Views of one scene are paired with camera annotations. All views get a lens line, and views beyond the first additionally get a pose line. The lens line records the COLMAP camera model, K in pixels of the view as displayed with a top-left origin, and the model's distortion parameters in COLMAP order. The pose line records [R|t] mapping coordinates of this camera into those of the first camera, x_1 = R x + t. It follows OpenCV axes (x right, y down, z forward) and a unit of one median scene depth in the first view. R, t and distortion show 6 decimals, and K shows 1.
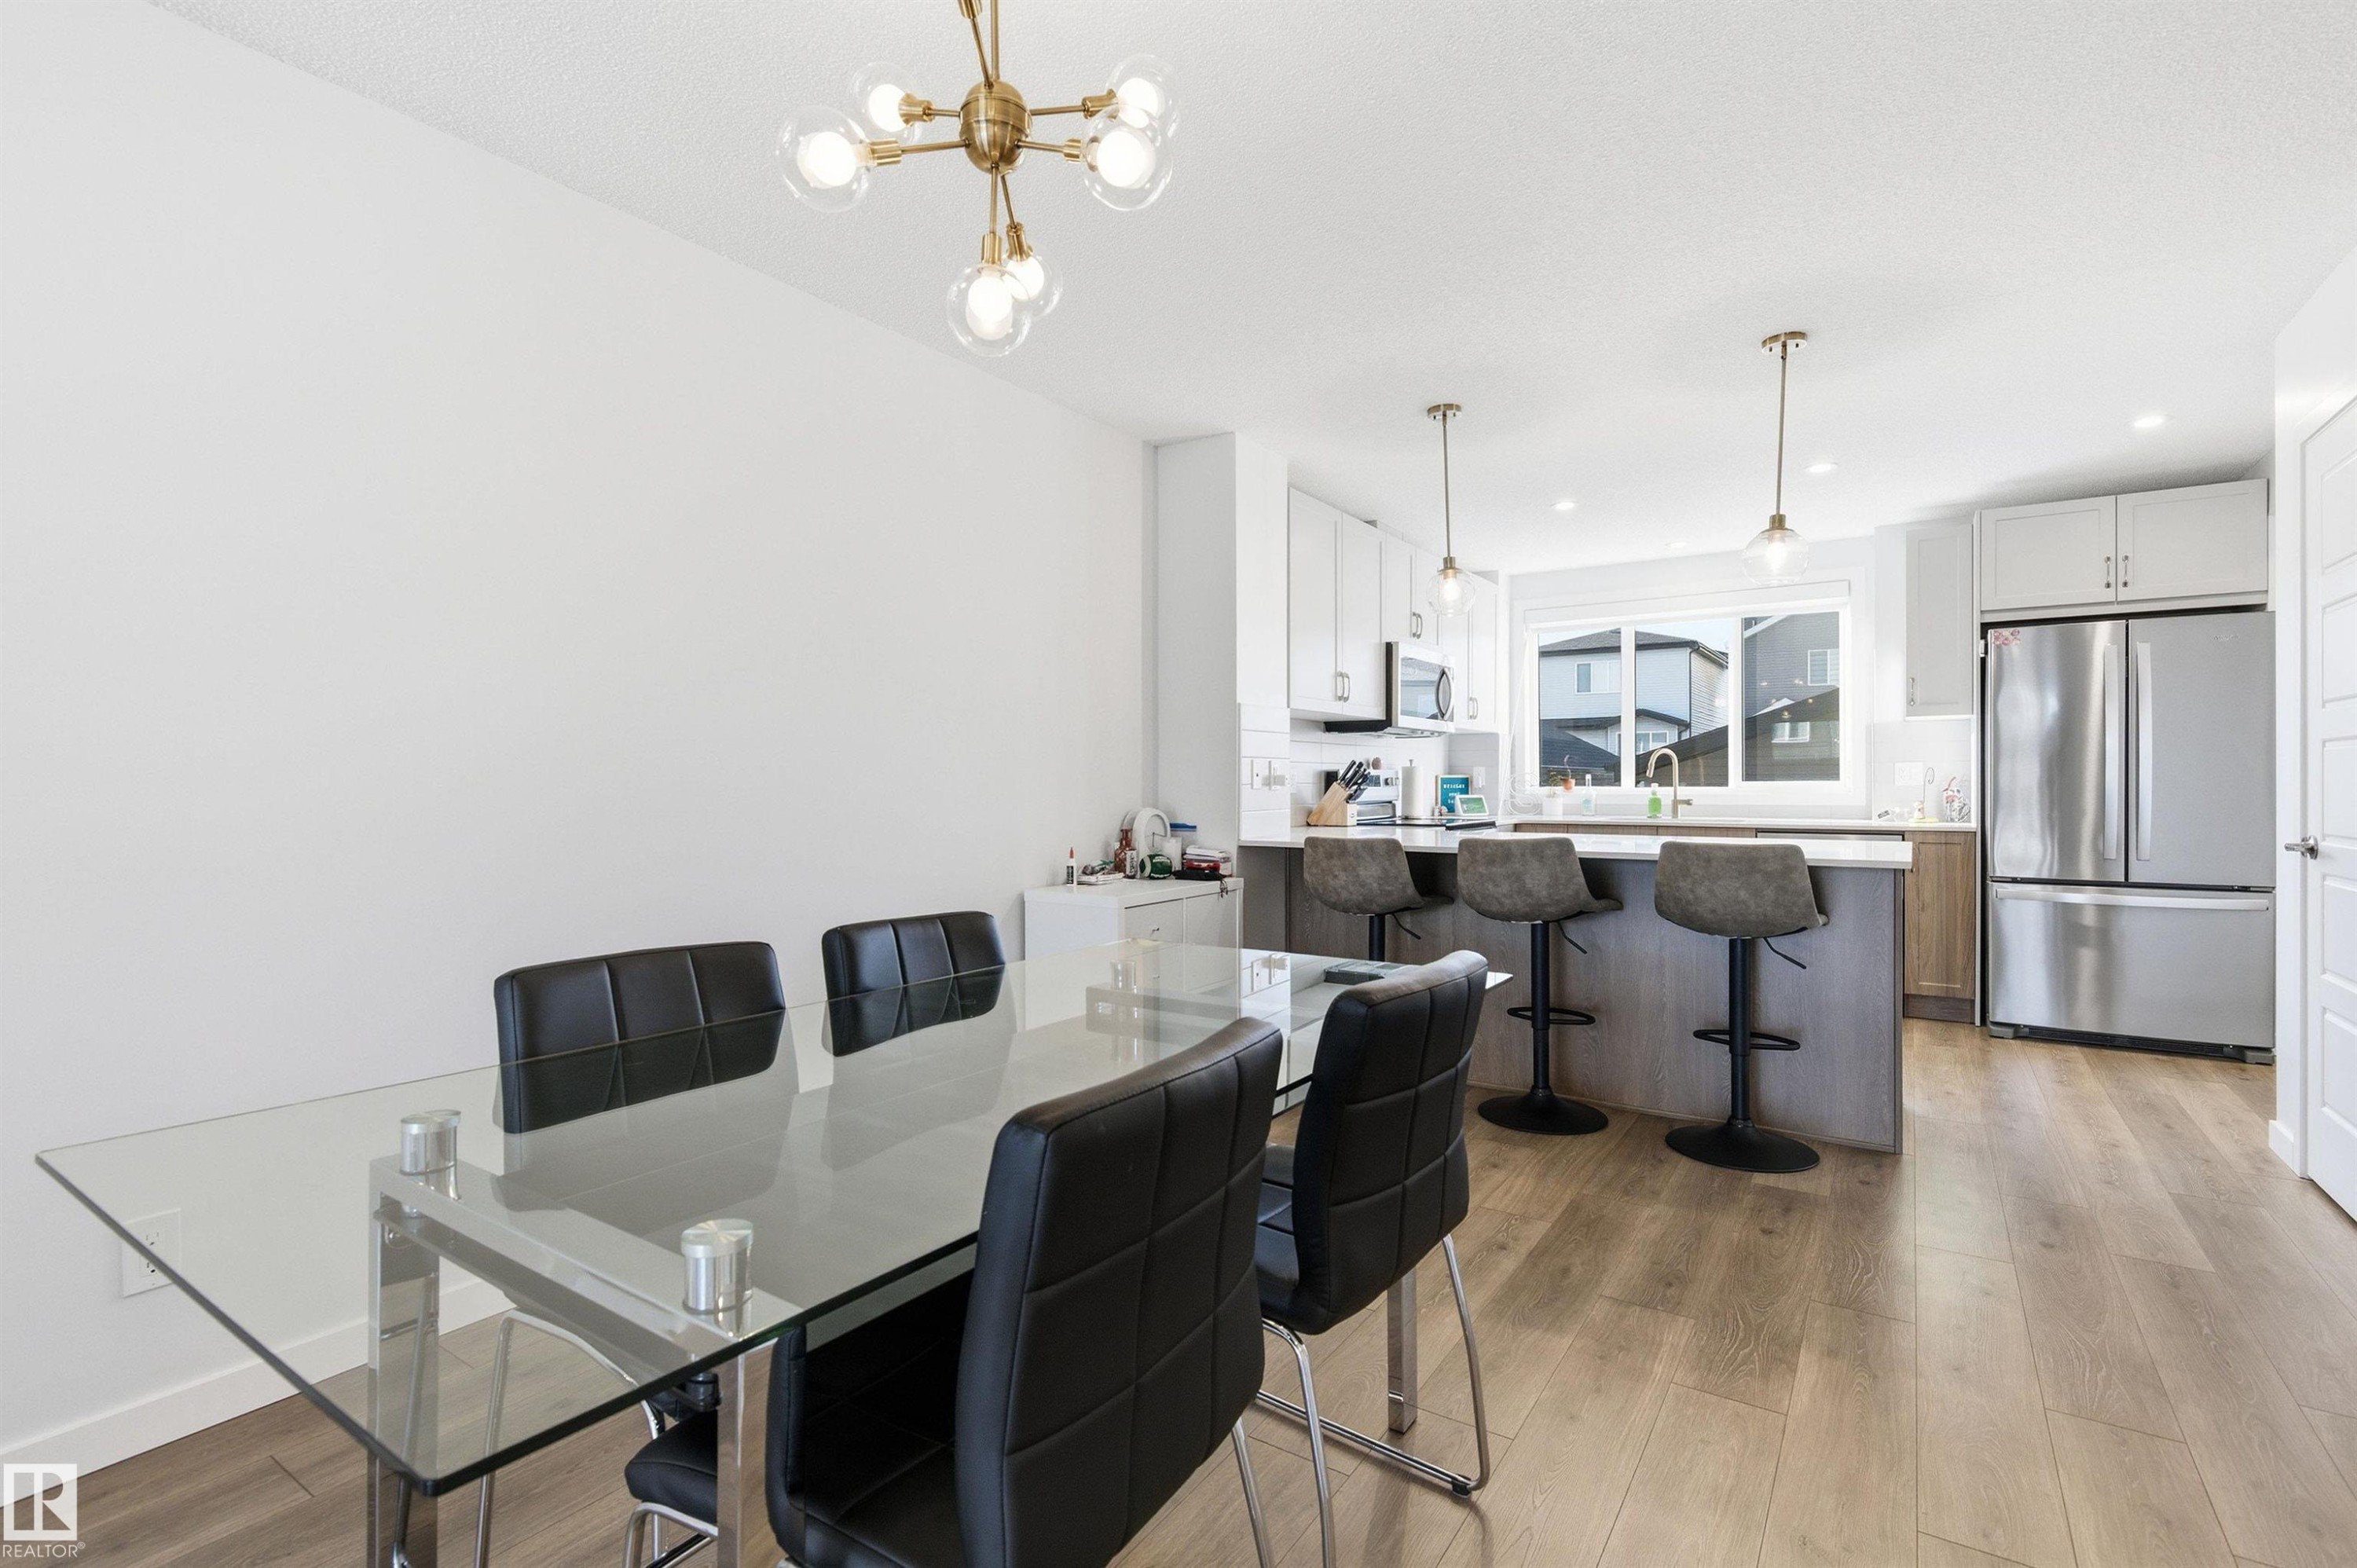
lens RADIAL K [[1098.7, 0, 1188.5], [0, 1098.7, 791.4], [0, 0, 1]] dist [0.009241, -0.006165]
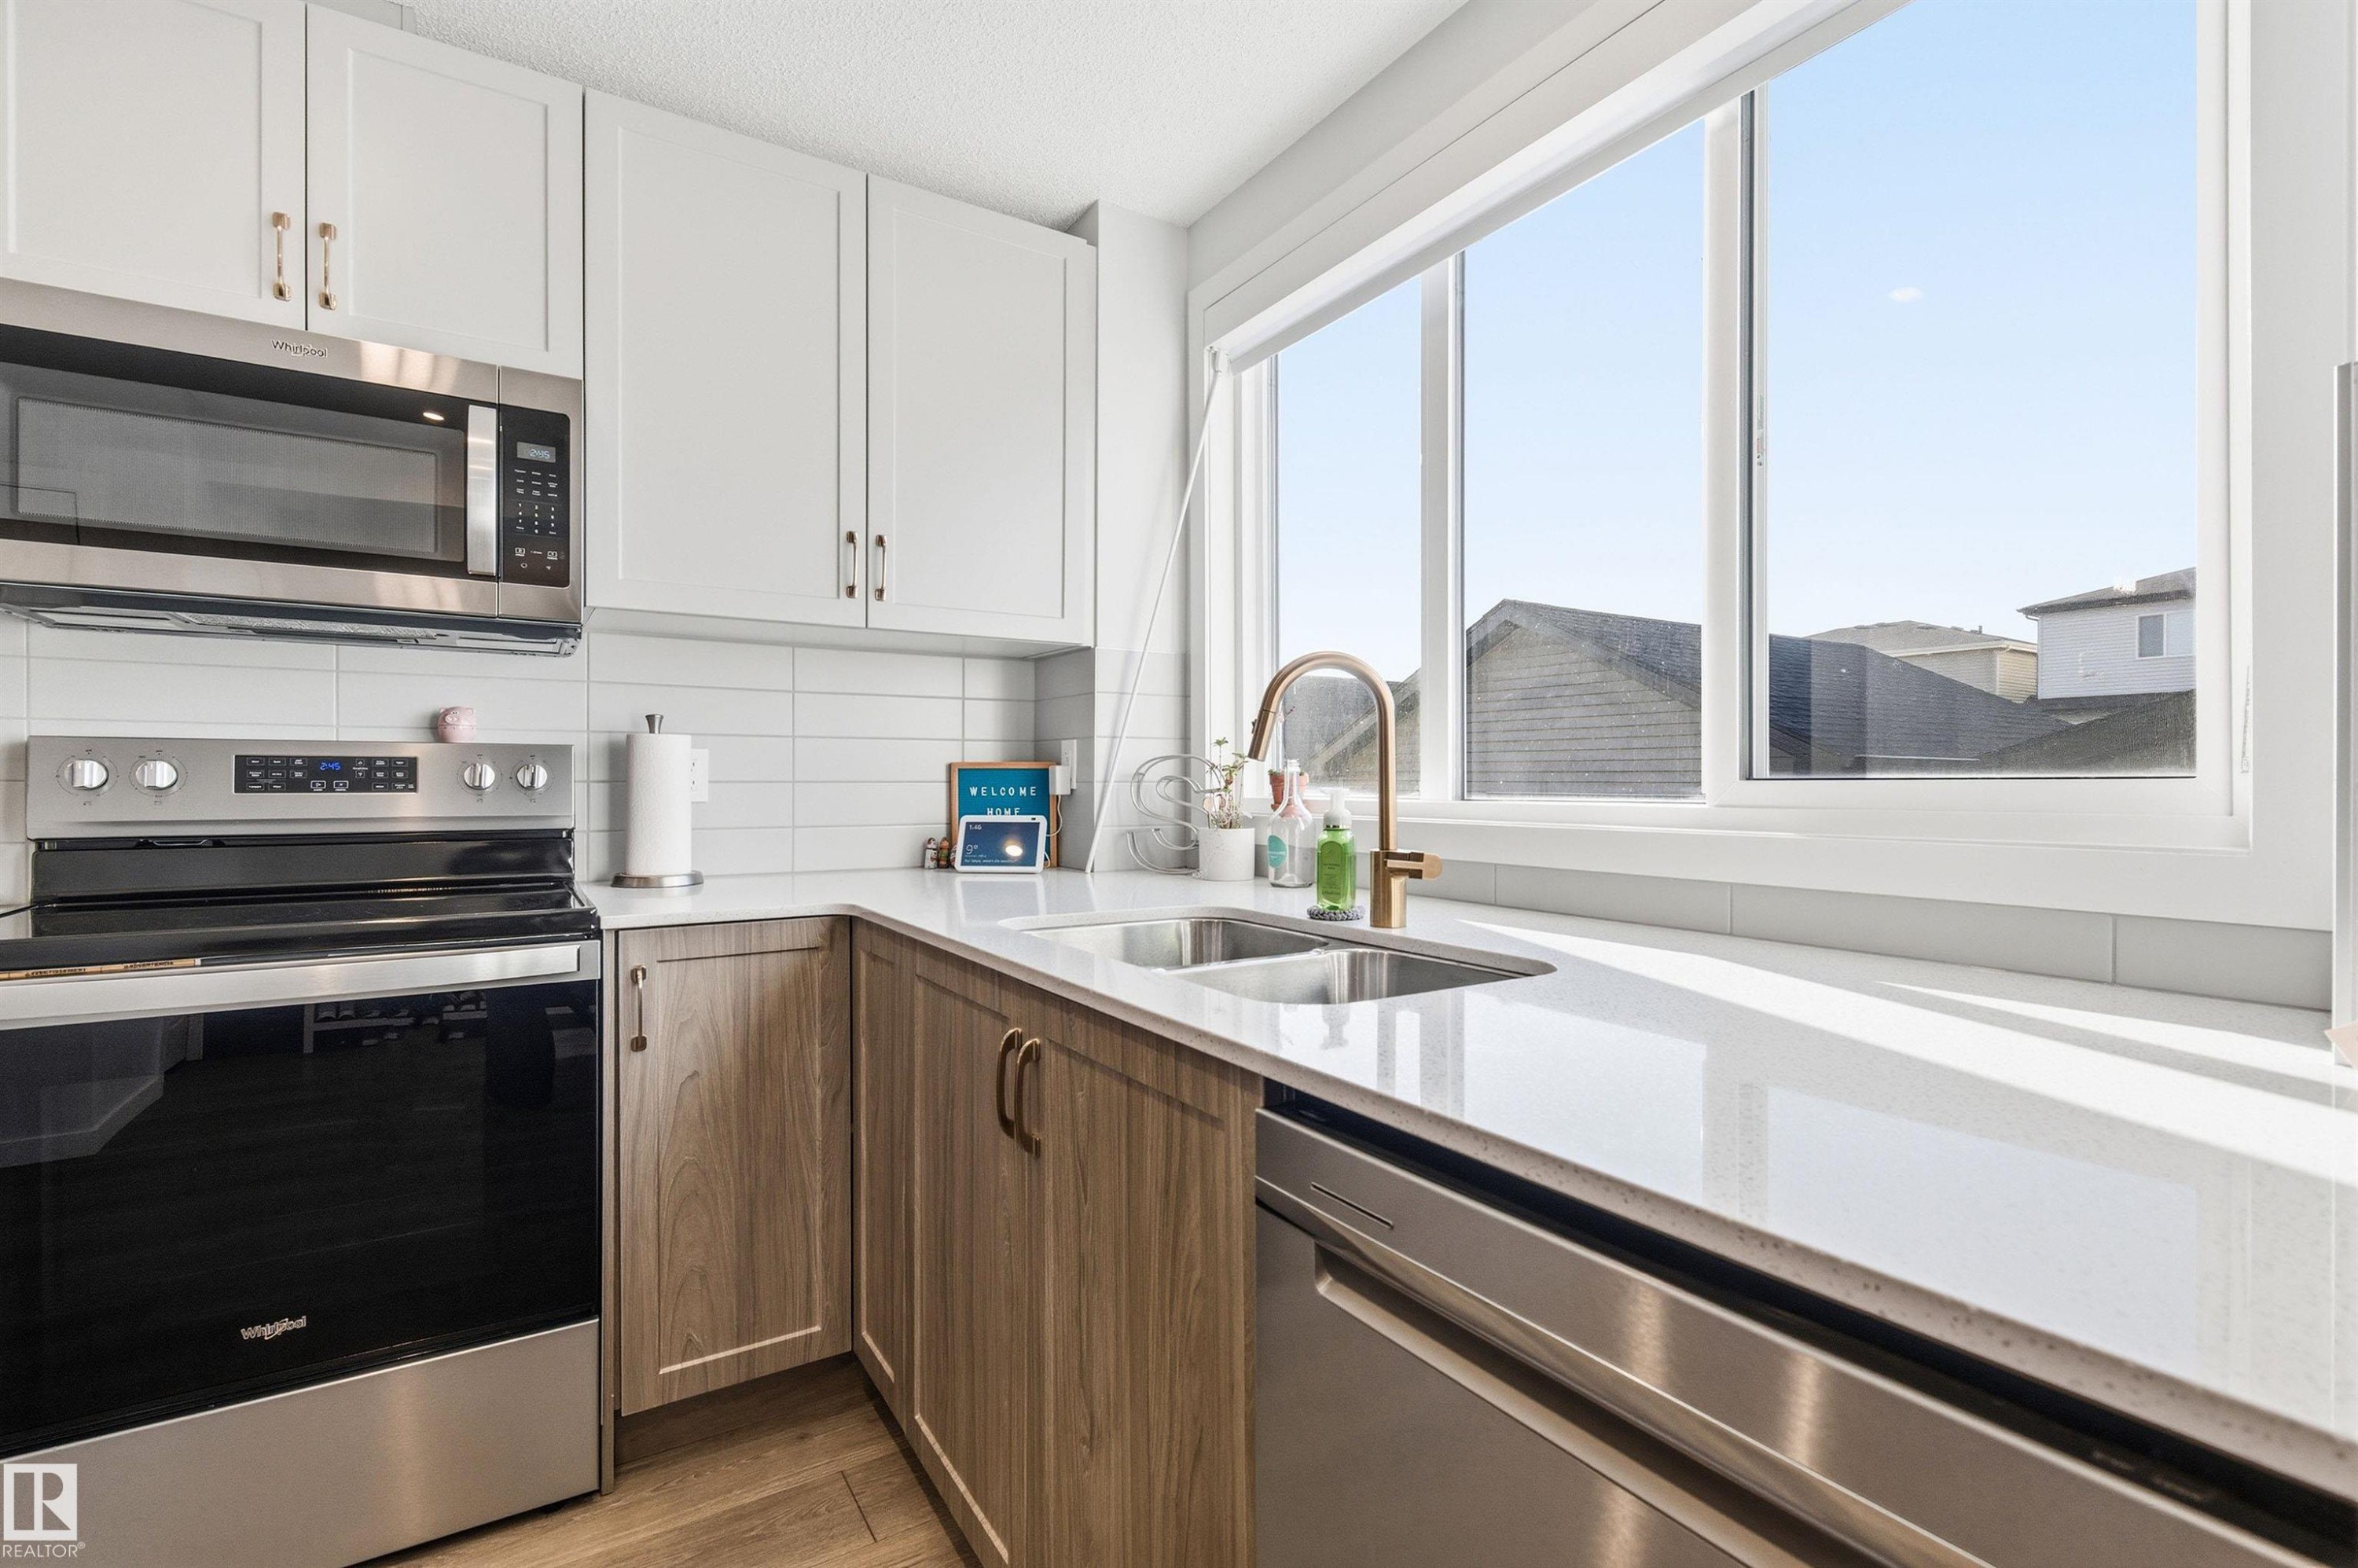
lens RADIAL K [[1099.2, 0, 1202.2], [0, 1099.2, 782.6], [0, 0, 1]] dist [0.009241, -0.006165]
pose [[0.913458, 0.009175, -0.406830, 0.592293], [-0.013204, 0.999888, -0.007097, -0.007717], [0.406719, 0.011855, 0.913476, 0.878659]]
